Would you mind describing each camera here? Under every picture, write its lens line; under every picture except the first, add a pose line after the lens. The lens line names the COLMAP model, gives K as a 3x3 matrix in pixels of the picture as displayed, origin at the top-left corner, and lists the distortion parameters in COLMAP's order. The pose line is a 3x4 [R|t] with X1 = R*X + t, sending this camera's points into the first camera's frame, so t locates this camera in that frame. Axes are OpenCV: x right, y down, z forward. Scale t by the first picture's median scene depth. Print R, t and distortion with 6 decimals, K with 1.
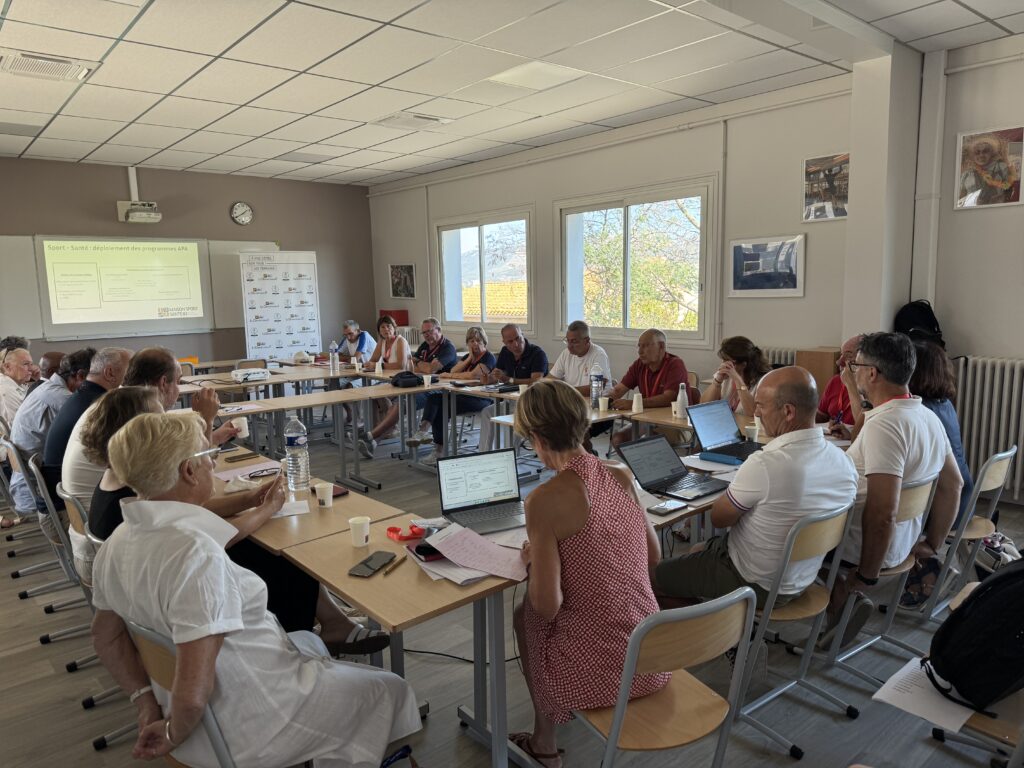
lens RADIAL K [[730.2, 0, 512.1], [0, 730.2, 386.1], [0, 0, 1]] dist [-0.000276, -0.000165]
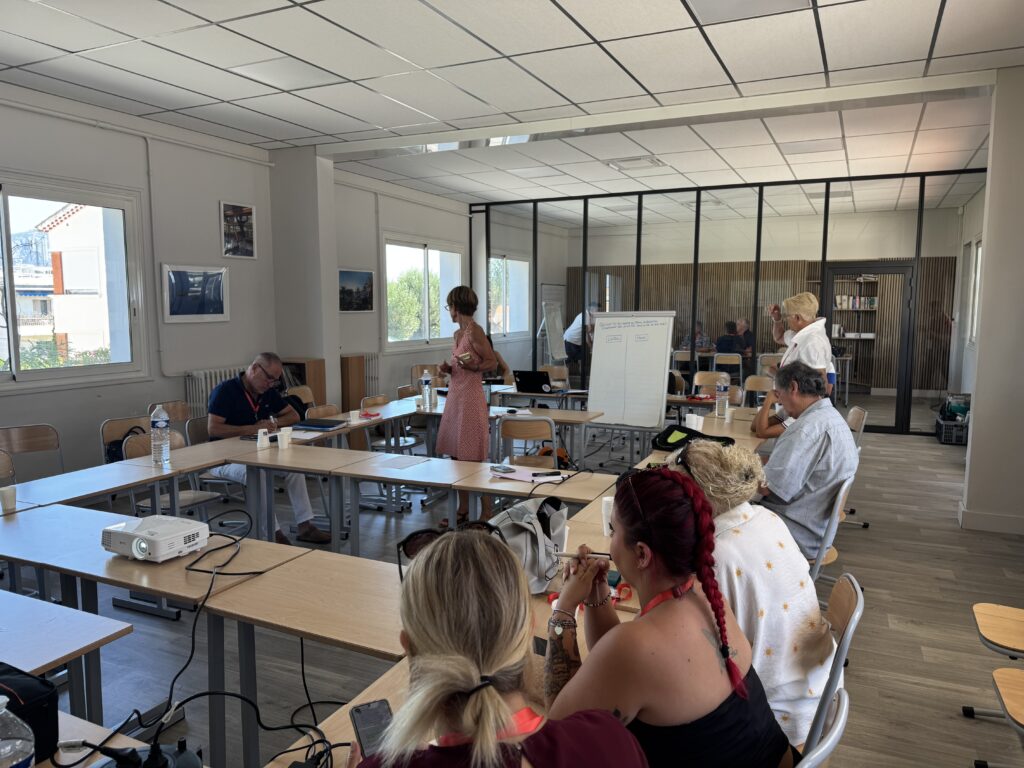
lens RADIAL K [[730.2, 0, 513.5], [0, 730.2, 384.4], [0, 0, 1]] dist [-0.000276, -0.000165]
pose [[-0.415131, -0.080476, 0.906195, -0.836460], [0.128236, 0.980959, 0.145861, -0.134143], [-0.900679, 0.176758, -0.396906, 1.064143]]
